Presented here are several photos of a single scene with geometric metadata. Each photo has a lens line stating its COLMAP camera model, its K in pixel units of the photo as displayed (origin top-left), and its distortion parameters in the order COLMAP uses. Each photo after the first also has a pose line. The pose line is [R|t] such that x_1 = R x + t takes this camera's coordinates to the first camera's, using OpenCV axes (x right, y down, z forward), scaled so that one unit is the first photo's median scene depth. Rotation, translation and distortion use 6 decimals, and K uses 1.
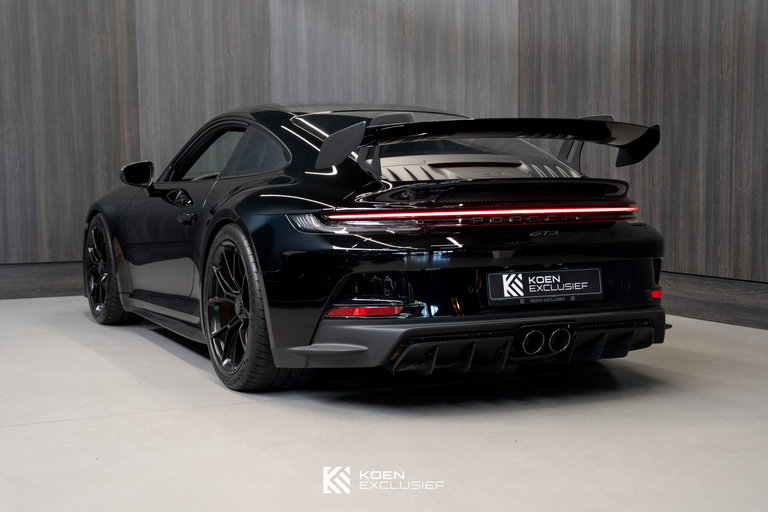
lens RADIAL K [[1203.1, 0, 384.0], [0, 1203.1, 256.0], [0, 0, 1]] dist [0.119058, 0.121939]
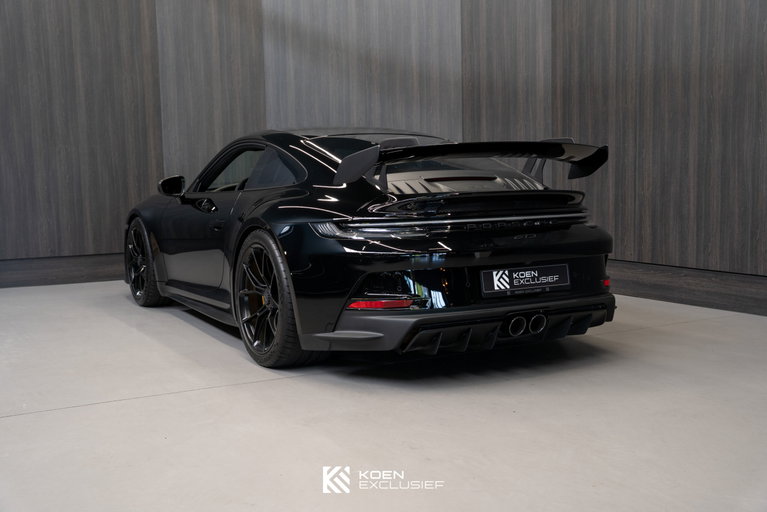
lens RADIAL K [[886.1, 0, 383.5], [0, 886.1, 256.0], [0, 0, 1]] dist [0.020057, 0.041114]
pose [[0.997840, -0.015486, 0.063835, -0.043333], [0.013922, 0.999594, 0.024866, -0.015156], [-0.064195, -0.023924, 0.997651, 0.075260]]
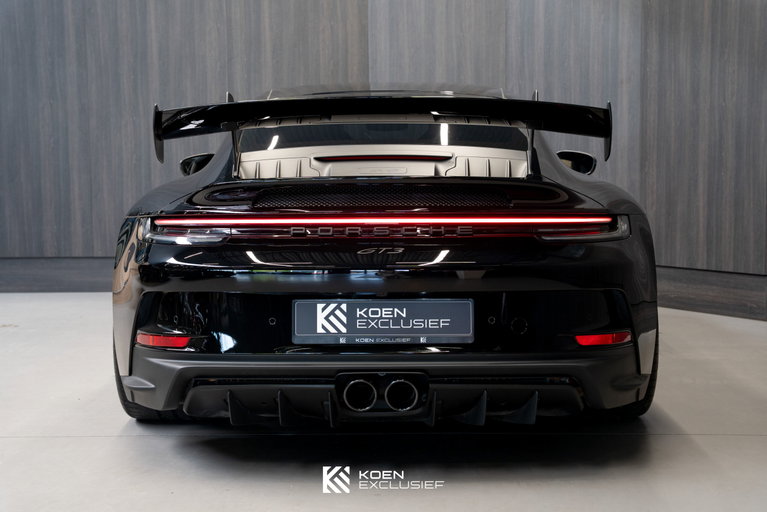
lens RADIAL K [[1201.5, 0, 383.5], [0, 1201.5, 256.0], [0, 0, 1]] dist [0.119058, 0.121939]
pose [[0.897153, 0.036571, -0.440203, 0.300020], [-0.032260, 0.999330, 0.017274, -0.018641], [0.440540, -0.001297, 0.897732, 0.212545]]
